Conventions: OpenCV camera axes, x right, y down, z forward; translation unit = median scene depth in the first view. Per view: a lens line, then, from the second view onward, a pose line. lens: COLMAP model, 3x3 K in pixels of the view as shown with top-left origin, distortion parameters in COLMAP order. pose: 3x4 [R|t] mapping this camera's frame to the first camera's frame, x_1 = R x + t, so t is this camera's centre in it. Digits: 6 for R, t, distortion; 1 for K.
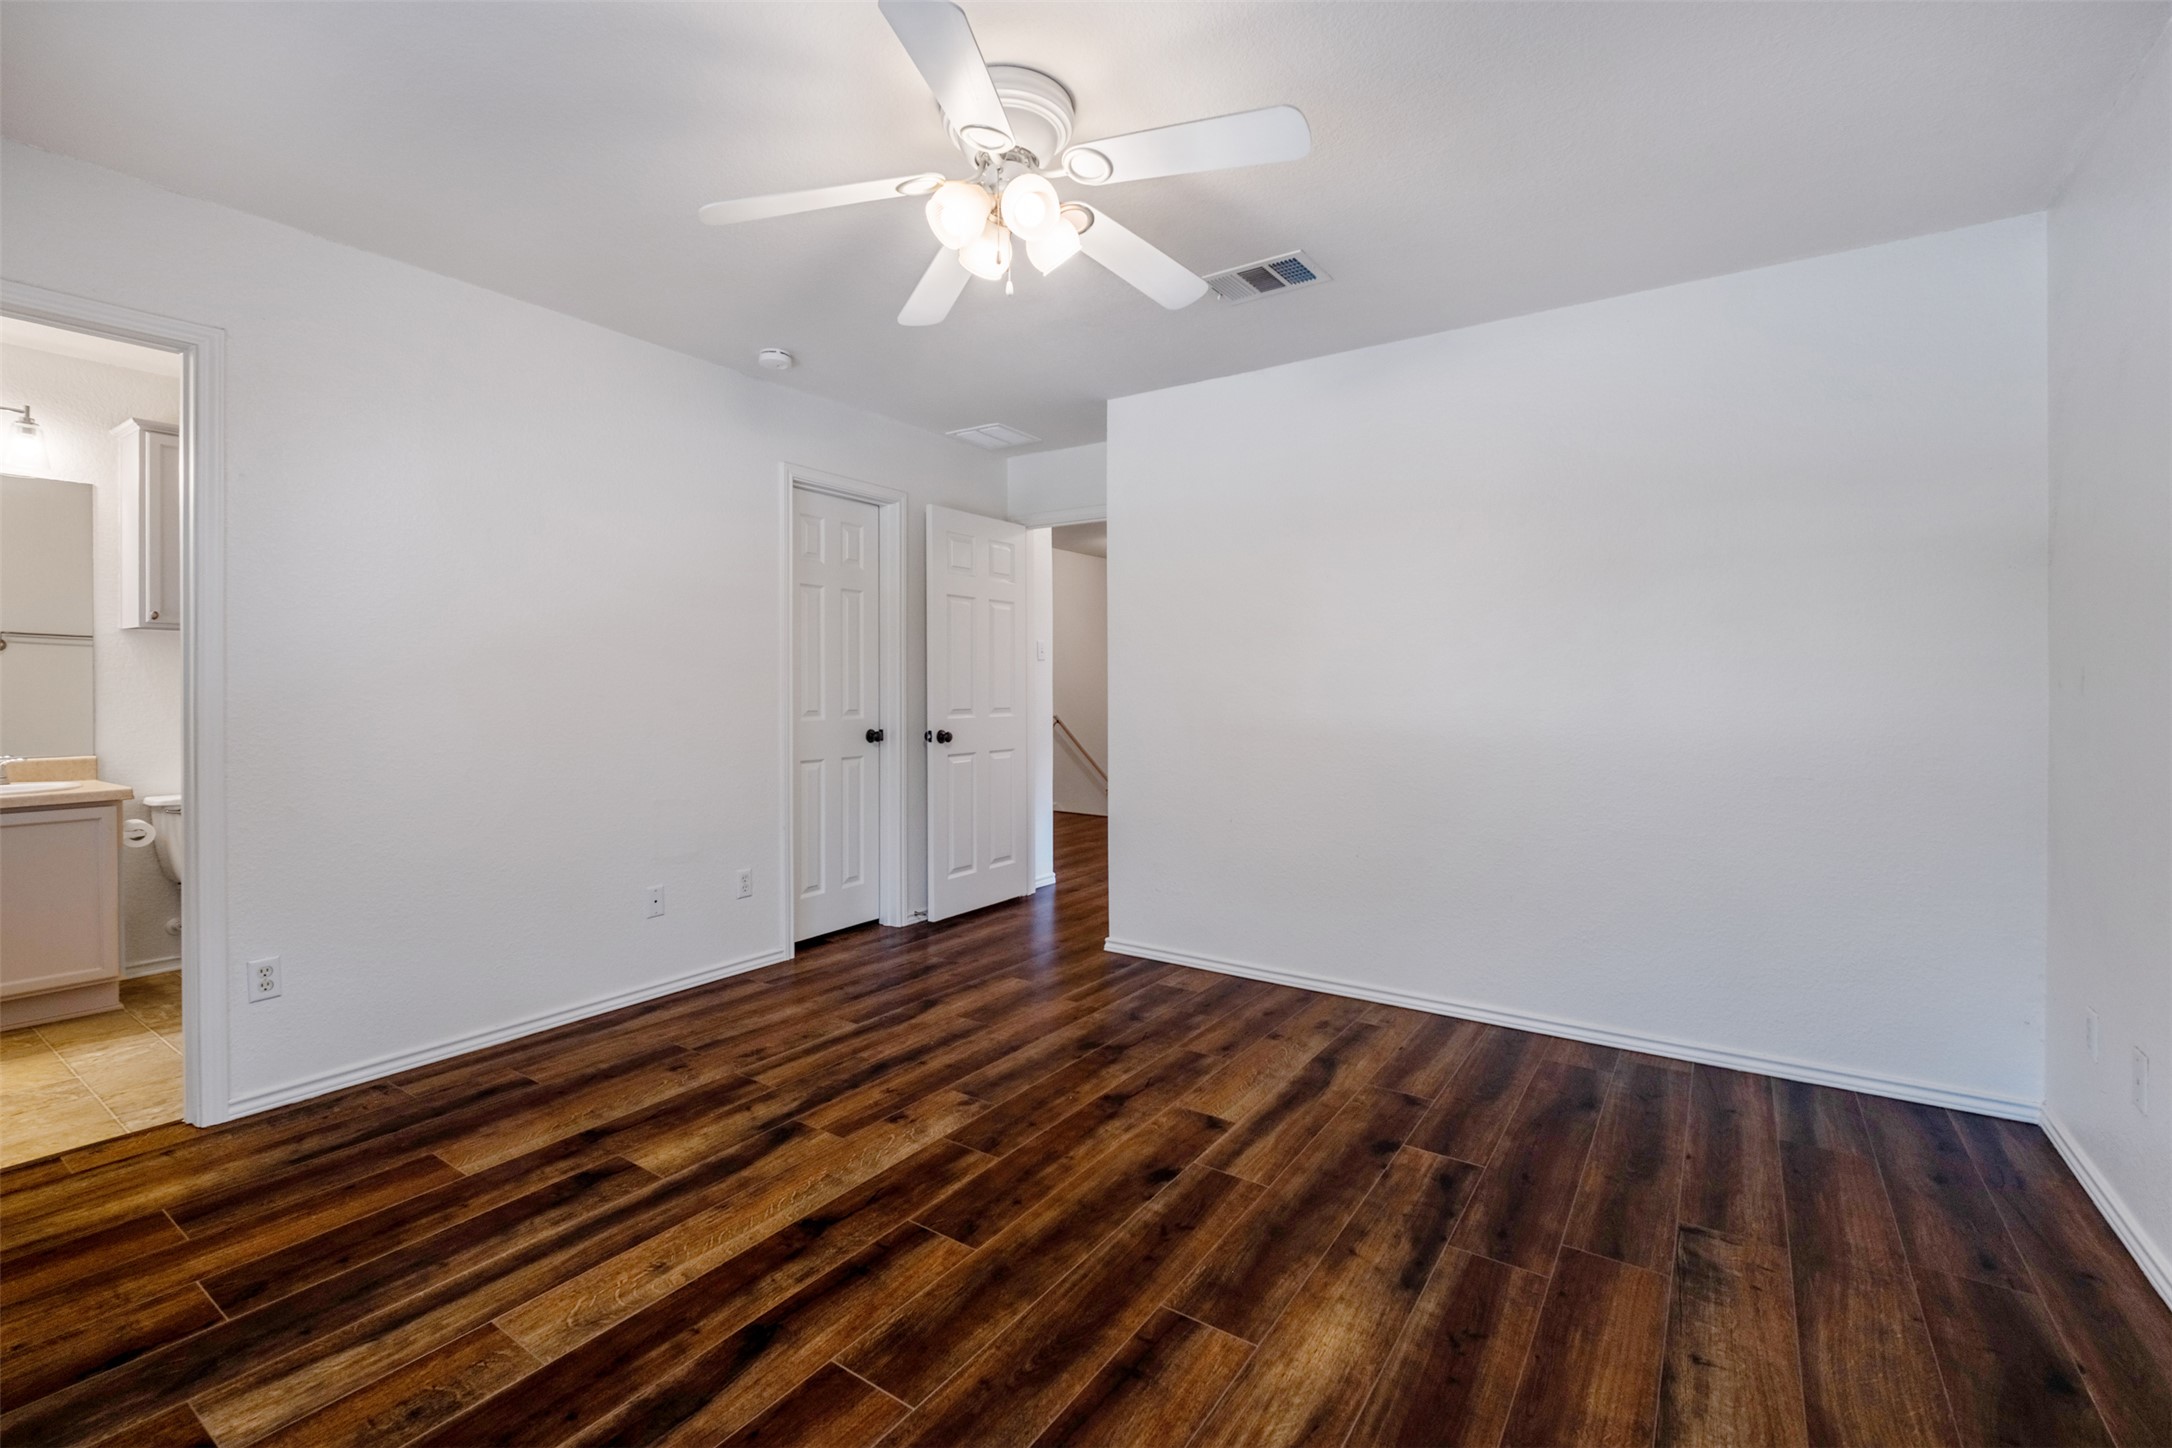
lens RADIAL K [[942.9, 0, 1091.3], [0, 942.9, 721.2], [0, 0, 1]] dist [-0.001689, -0.000302]
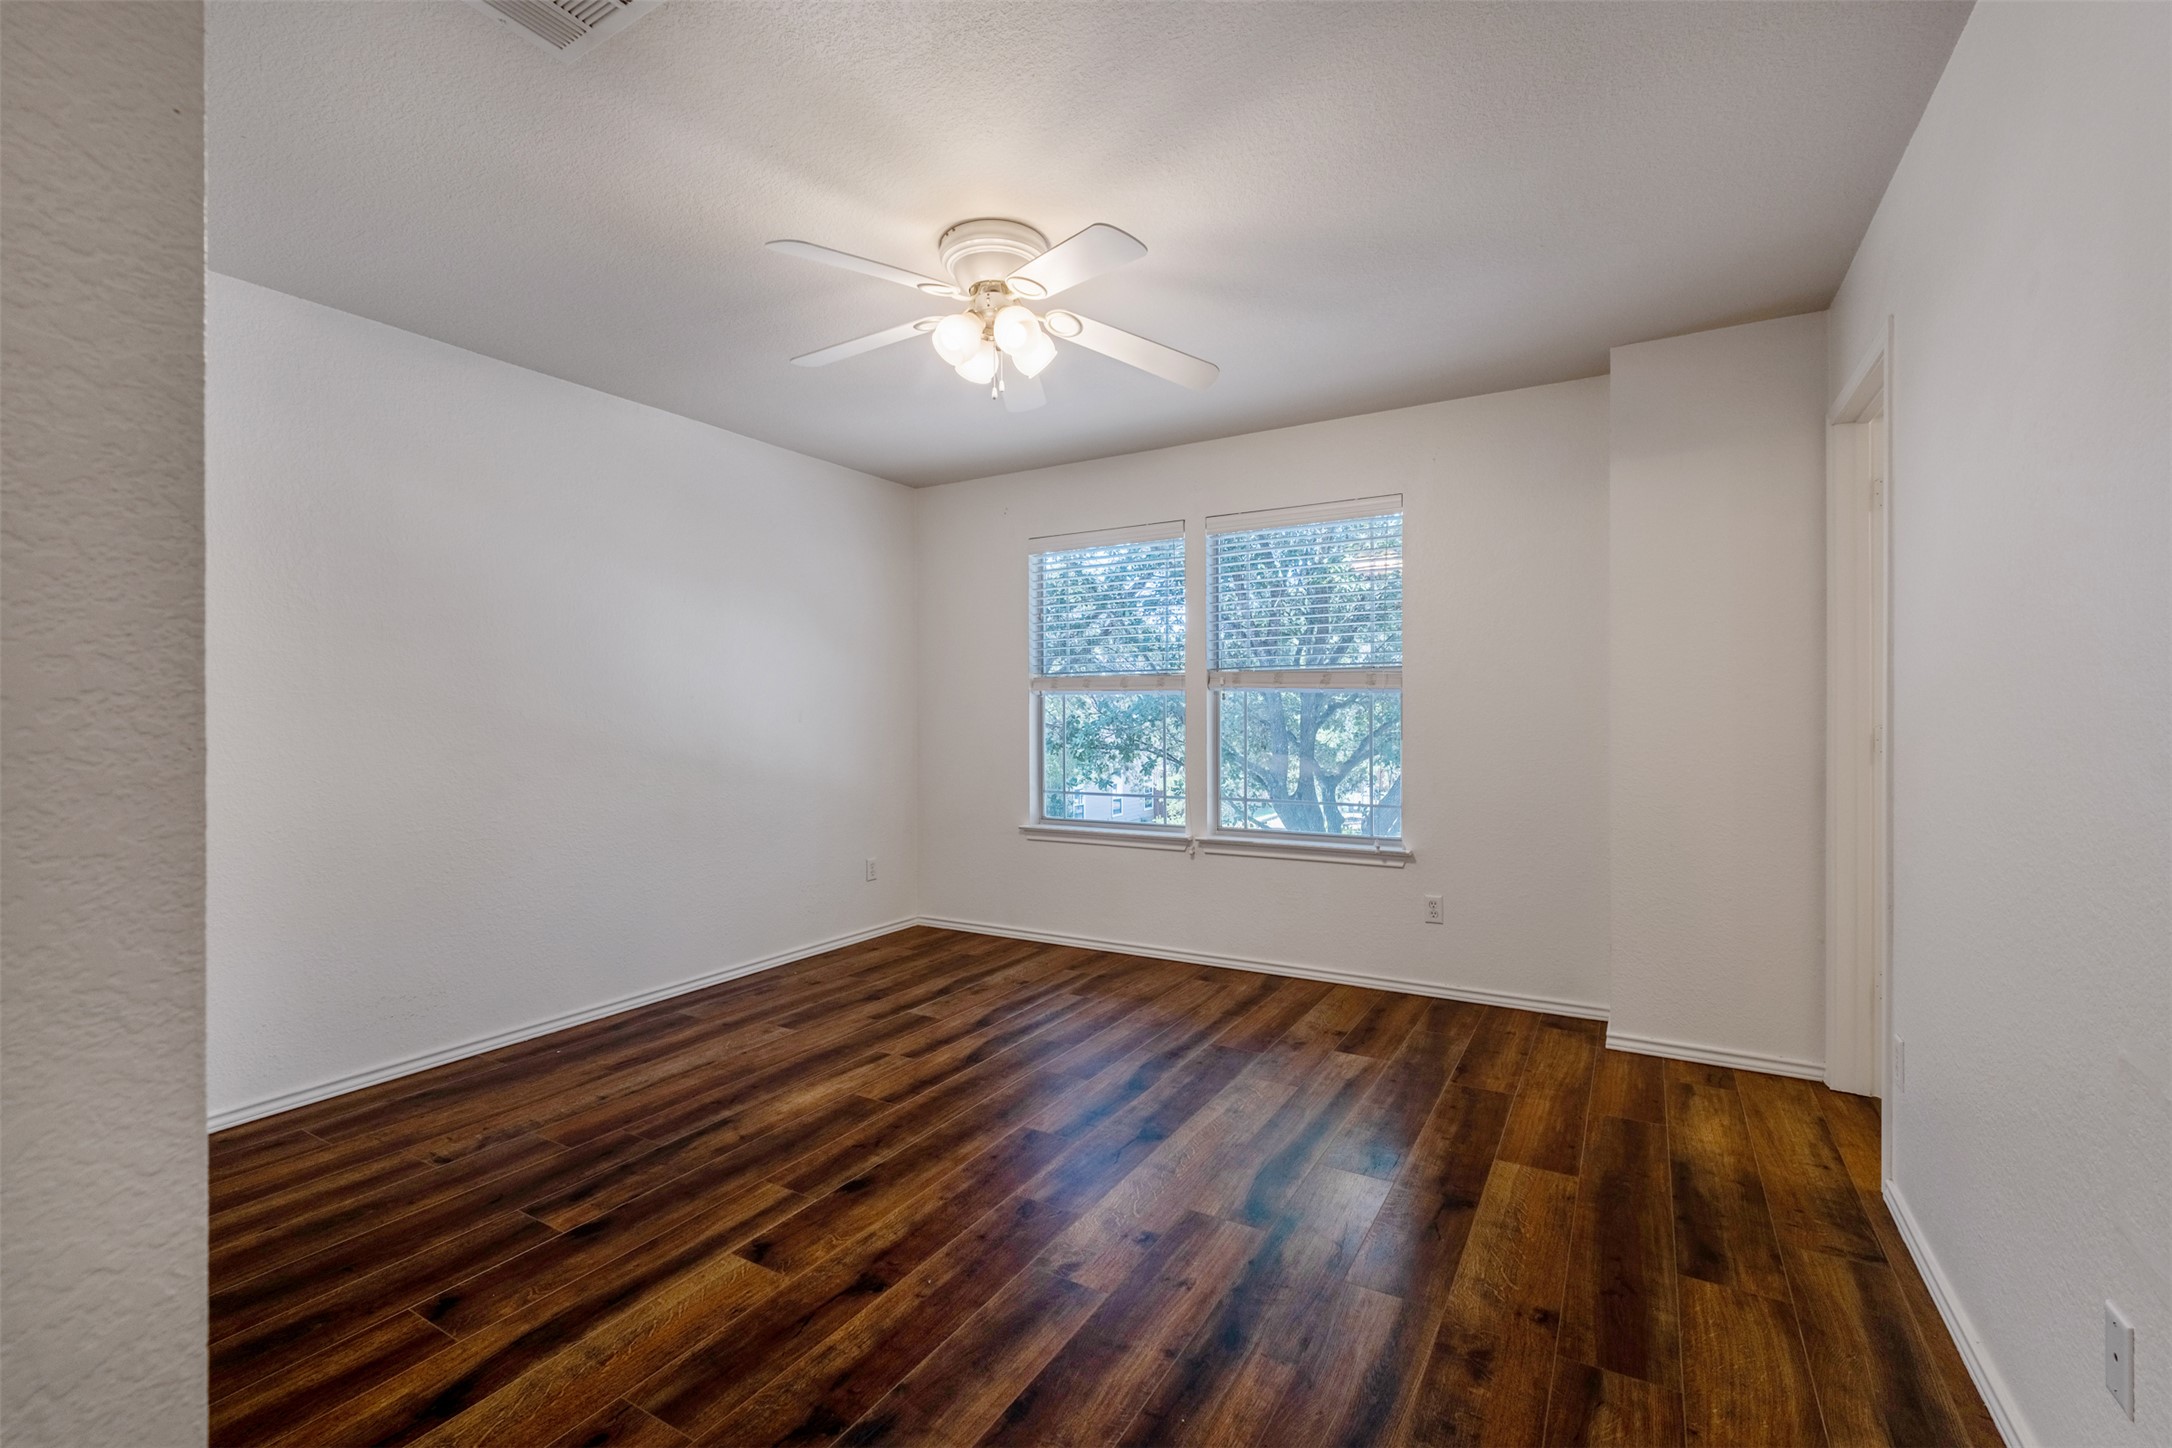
lens RADIAL K [[940.6, 0, 1082.2], [0, 940.6, 707.0], [0, 0, 1]] dist [-0.001485, -0.000397]
pose [[-0.998705, 0.002471, -0.050808, -0.121266], [0.001100, 0.999635, 0.026984, -0.075632], [0.050856, 0.026893, -0.998344, 2.006910]]
